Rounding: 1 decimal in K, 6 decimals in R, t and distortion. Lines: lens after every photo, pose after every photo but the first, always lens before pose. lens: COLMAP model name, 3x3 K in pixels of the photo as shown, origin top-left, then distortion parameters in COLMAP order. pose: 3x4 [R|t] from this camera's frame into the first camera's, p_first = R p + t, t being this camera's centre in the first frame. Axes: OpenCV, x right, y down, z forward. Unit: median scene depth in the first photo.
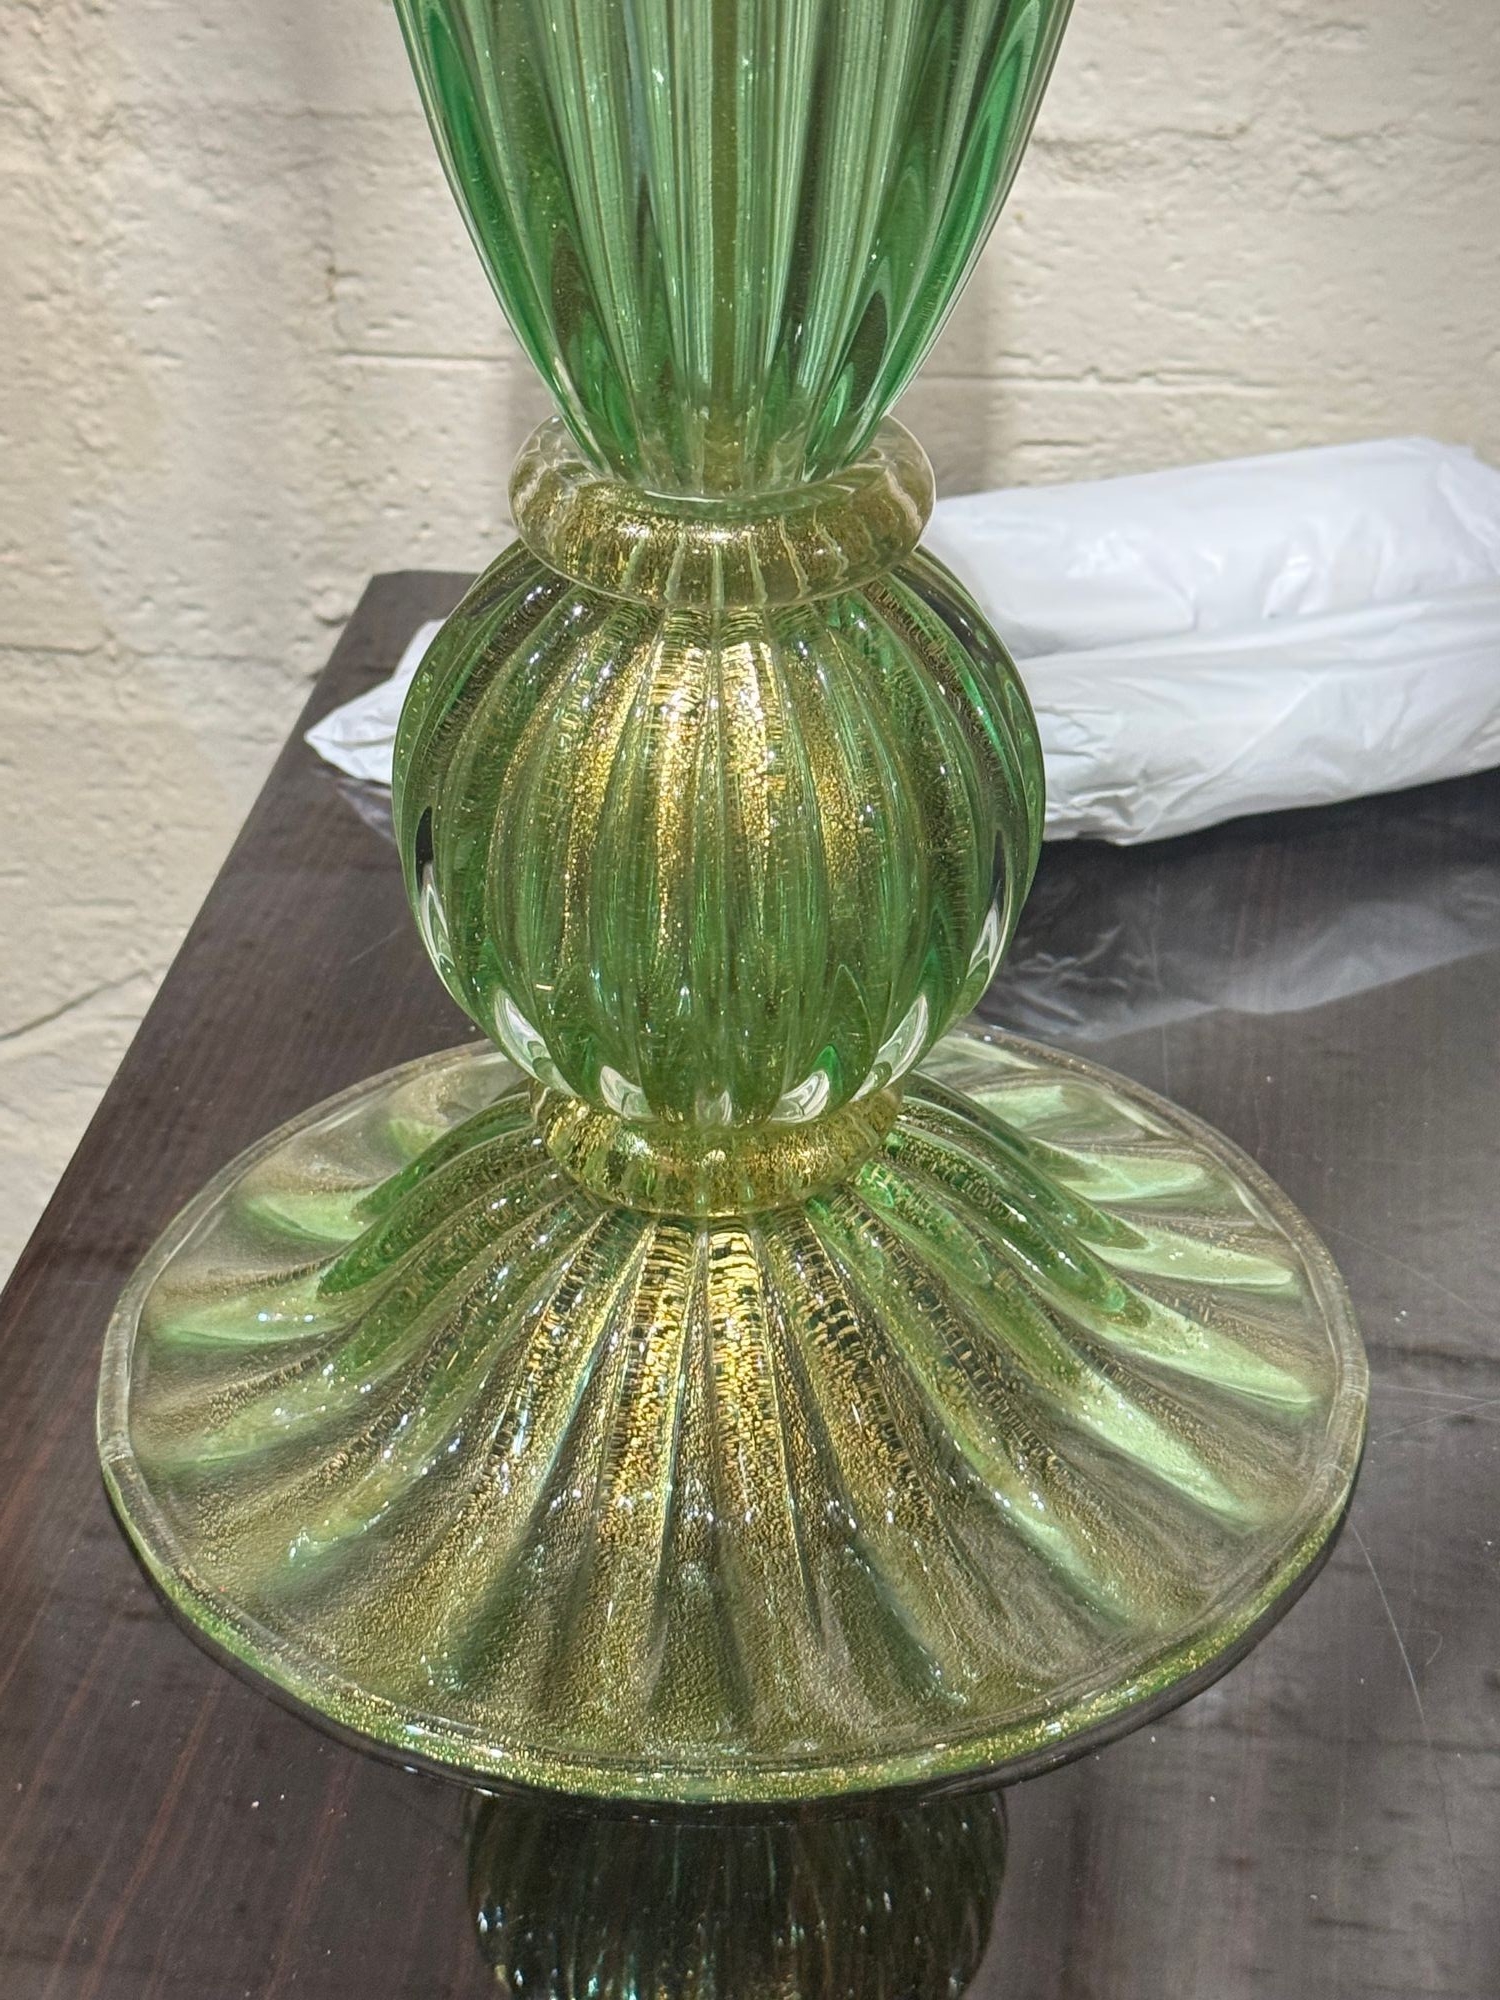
lens RADIAL K [[3864.0, 0, 756.2], [0, 3864.0, 1134.8], [0, 0, 1]] dist [0.028986, -0.010780]
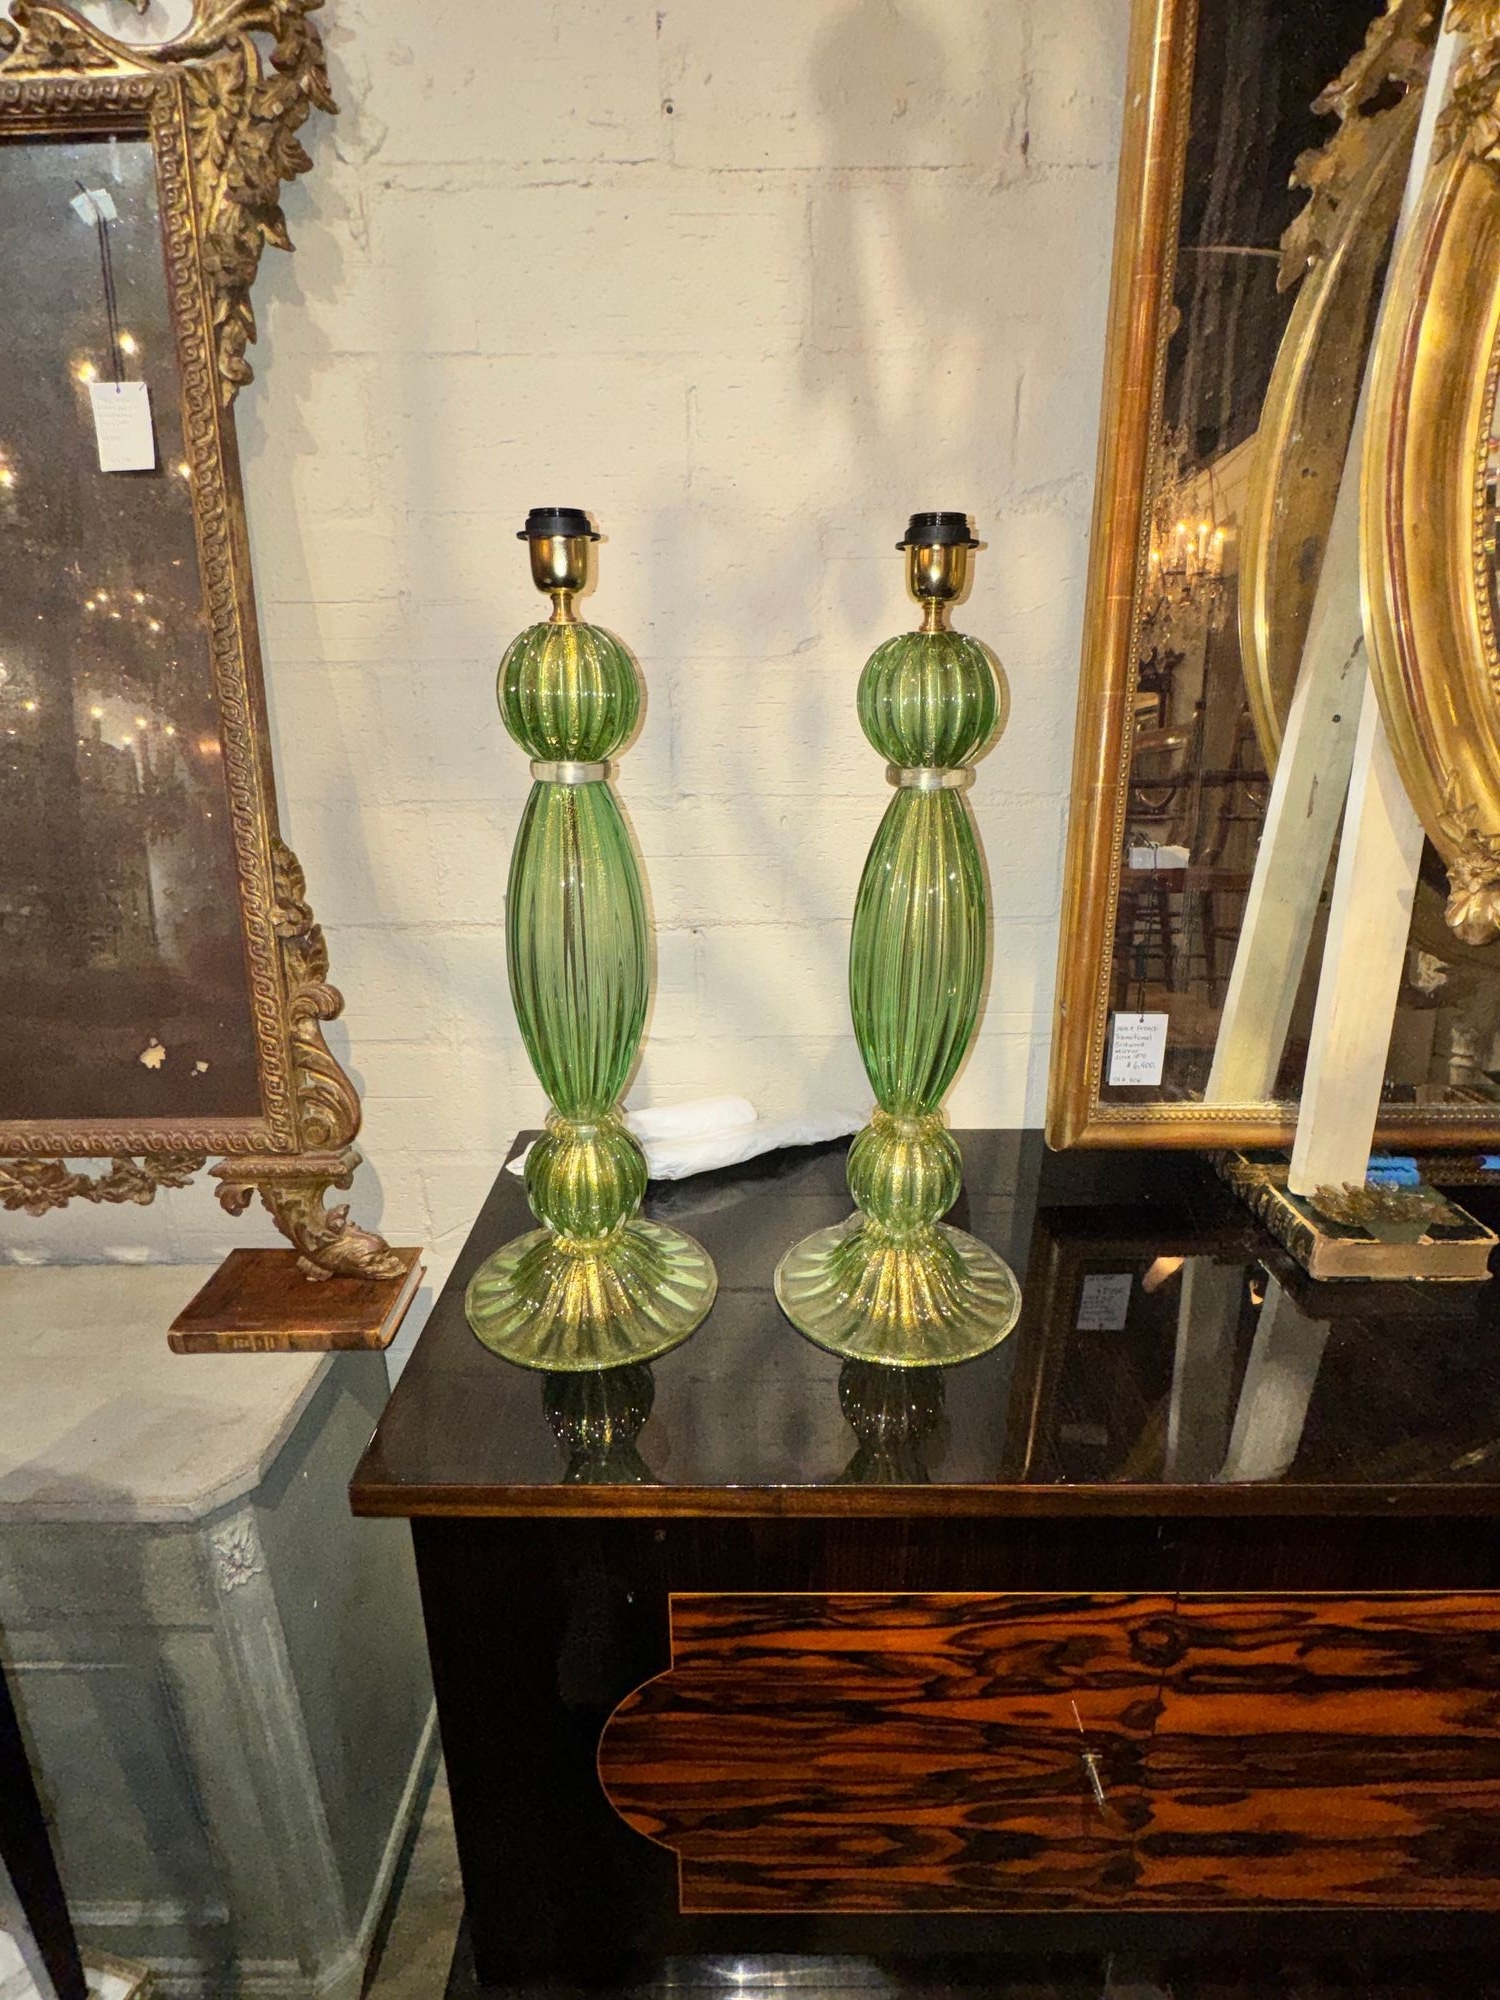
lens RADIAL K [[994.5, 0, 750.0], [0, 994.5, 1000.0], [0, 0, 1]] dist [-0.000185, -0.000185]
pose [[0.990682, -0.032318, 0.132304, 0.037381], [0.064660, 0.966583, -0.248064, 0.031277], [-0.119866, 0.254307, 0.959667, -0.373662]]
